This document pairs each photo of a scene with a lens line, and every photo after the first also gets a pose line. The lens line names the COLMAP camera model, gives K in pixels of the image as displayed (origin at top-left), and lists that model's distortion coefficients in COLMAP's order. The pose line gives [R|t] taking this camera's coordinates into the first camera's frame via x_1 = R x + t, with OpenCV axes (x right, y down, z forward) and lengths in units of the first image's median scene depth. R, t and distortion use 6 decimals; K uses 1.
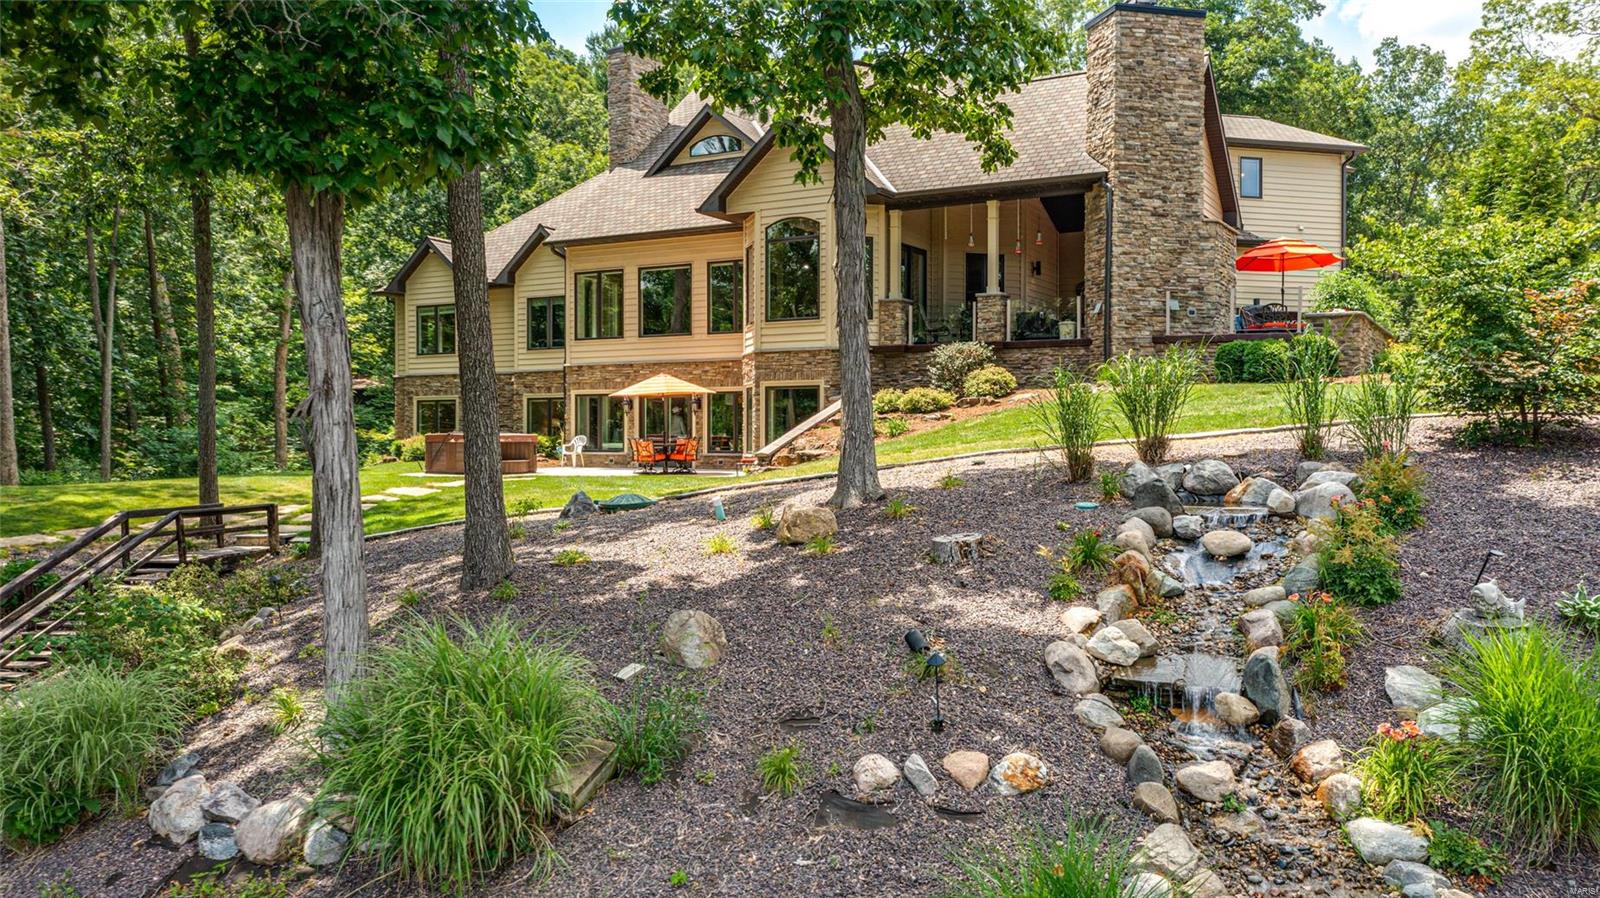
lens RADIAL K [[1266.6, 0, 800.0], [0, 1266.6, 449.0], [0, 0, 1]] dist [0.018682, 0.000485]
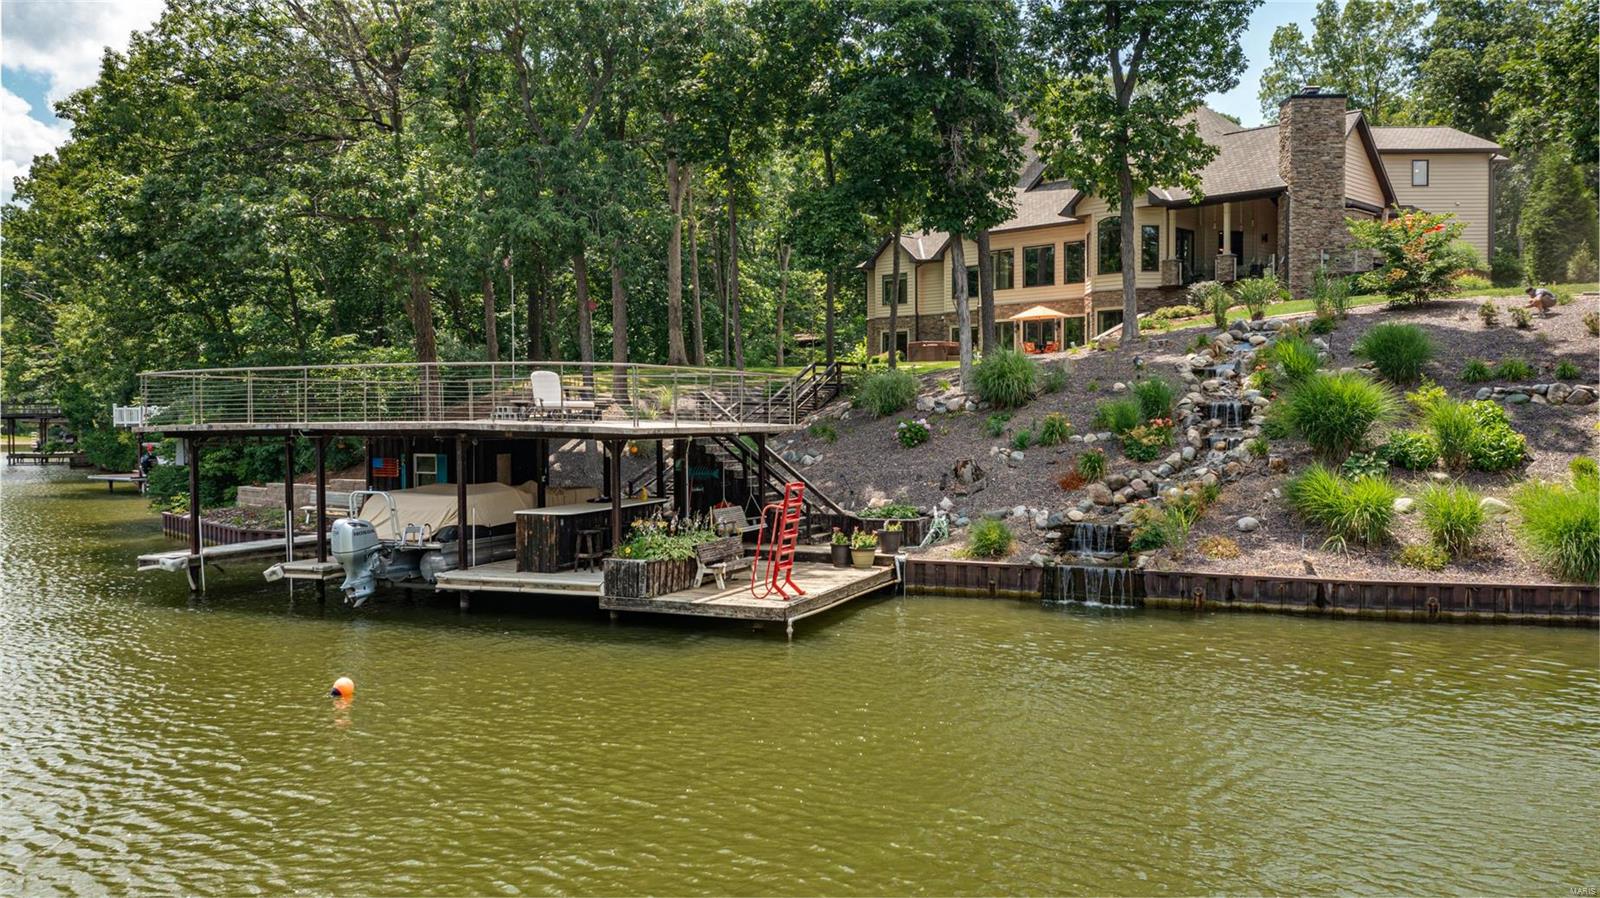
lens RADIAL K [[1266.6, 0, 800.0], [0, 1266.6, 449.0], [0, 0, 1]] dist [0.018682, 0.000485]
pose [[0.964209, 0.002909, -0.265126, 0.048363], [0.002392, 0.999804, 0.019671, 0.122647], [0.265131, -0.019601, 0.964013, -0.950163]]
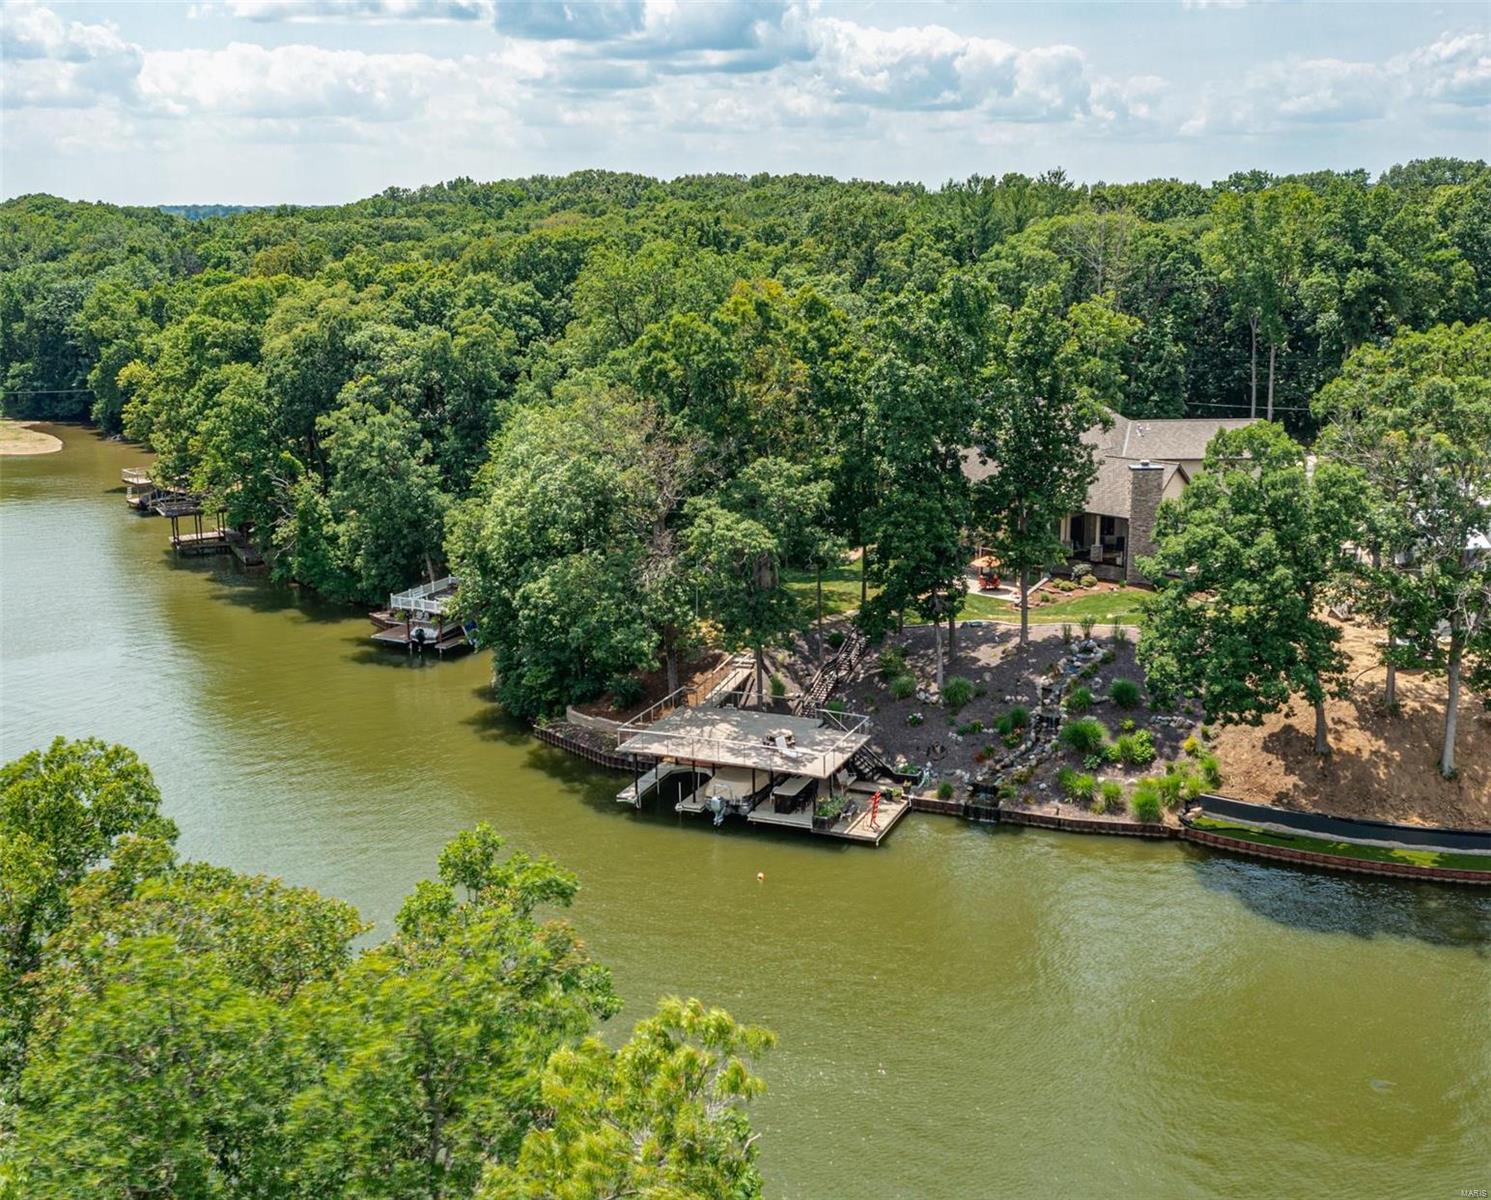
lens RADIAL K [[1741.2, 0, 745.5], [0, 1741.2, 600.0], [0, 0, 1]] dist [0.008539, 0.003638]
pose [[0.967178, 0.062310, -0.246342, 0.390443], [-0.005094, 0.974028, 0.226371, -0.983210], [0.254049, -0.217686, 0.942376, -3.356201]]
